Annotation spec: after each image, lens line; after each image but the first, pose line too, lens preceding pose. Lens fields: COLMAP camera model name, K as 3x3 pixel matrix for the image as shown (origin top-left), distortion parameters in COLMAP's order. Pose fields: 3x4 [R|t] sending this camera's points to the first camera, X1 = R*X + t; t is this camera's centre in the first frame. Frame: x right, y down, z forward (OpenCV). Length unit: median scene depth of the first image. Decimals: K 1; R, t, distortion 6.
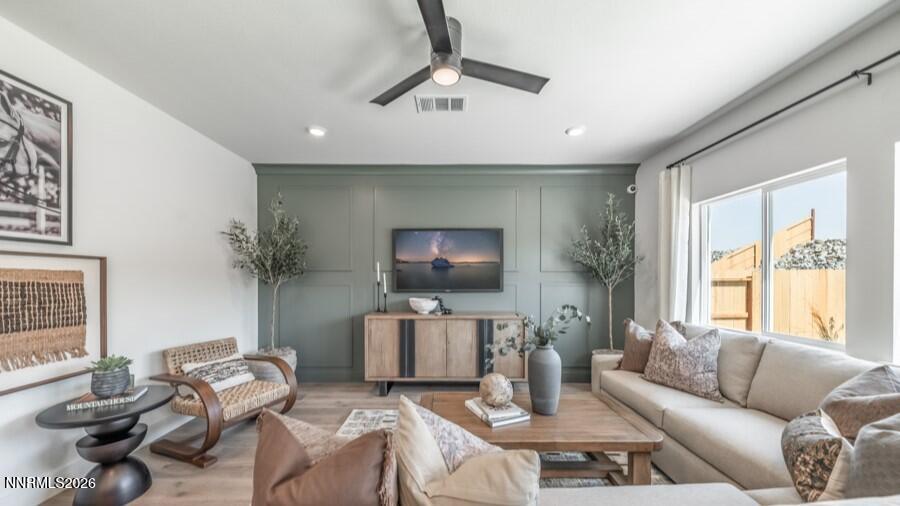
lens RADIAL K [[321.4, 0, 444.8], [0, 321.4, 279.2], [0, 0, 1]] dist [0.001064, 0.000091]
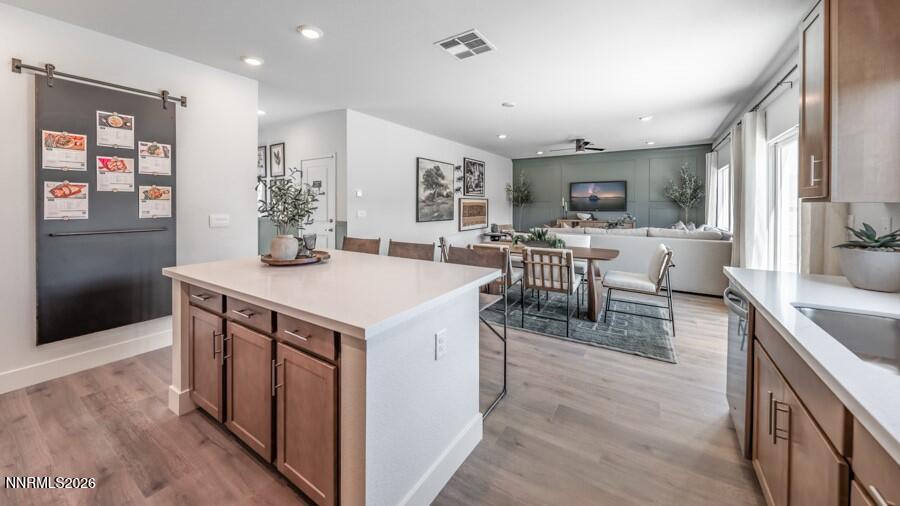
lens RADIAL K [[318.1, 0, 434.5], [0, 318.1, 204.9], [0, 0, 1]] dist [0.000311, -0.000031]
pose [[0.820736, 0.001476, -0.571305, 0.348759], [-0.002830, 0.999995, -0.001482, 0.005453], [0.571300, 0.002833, 0.820736, -1.441179]]
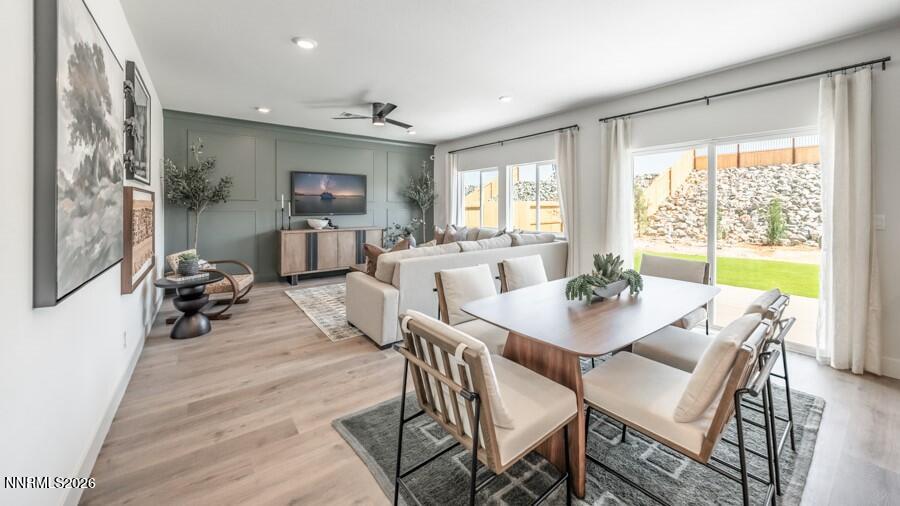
lens RADIAL K [[338.3, 0, 452.2], [0, 338.3, 207.4], [0, 0, 1]] dist [-0.000552, -0.000052]
pose [[0.800142, -0.002909, 0.599804, -0.517774], [0.001669, 0.999995, 0.002623, 0.001203], [-0.599809, -0.001098, 0.800143, -0.655805]]
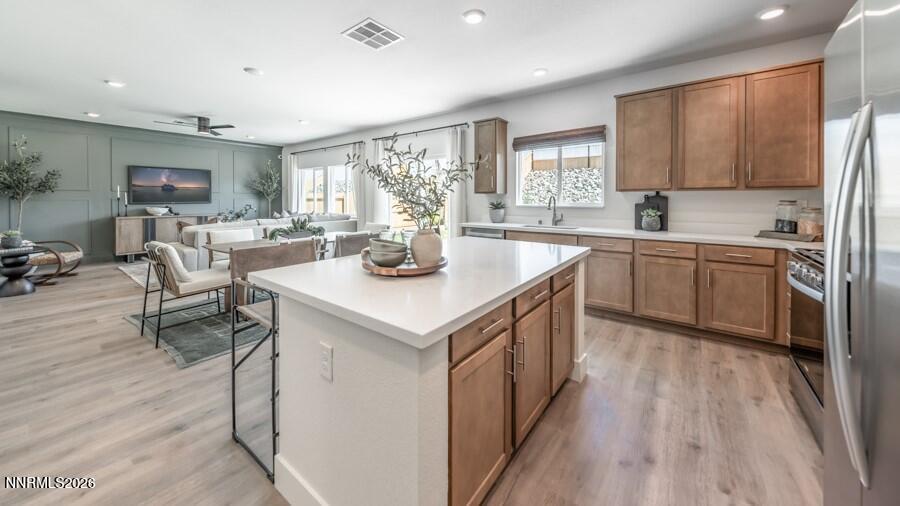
lens RADIAL K [[321.1, 0, 462.7], [0, 321.1, 201.6], [0, 0, 1]] dist [0.000115, -0.003079]
pose [[0.587118, -0.007723, 0.809465, -0.510804], [0.003732, 0.999970, 0.006834, 0.023479], [-0.809493, -0.000991, 0.587129, -1.409759]]
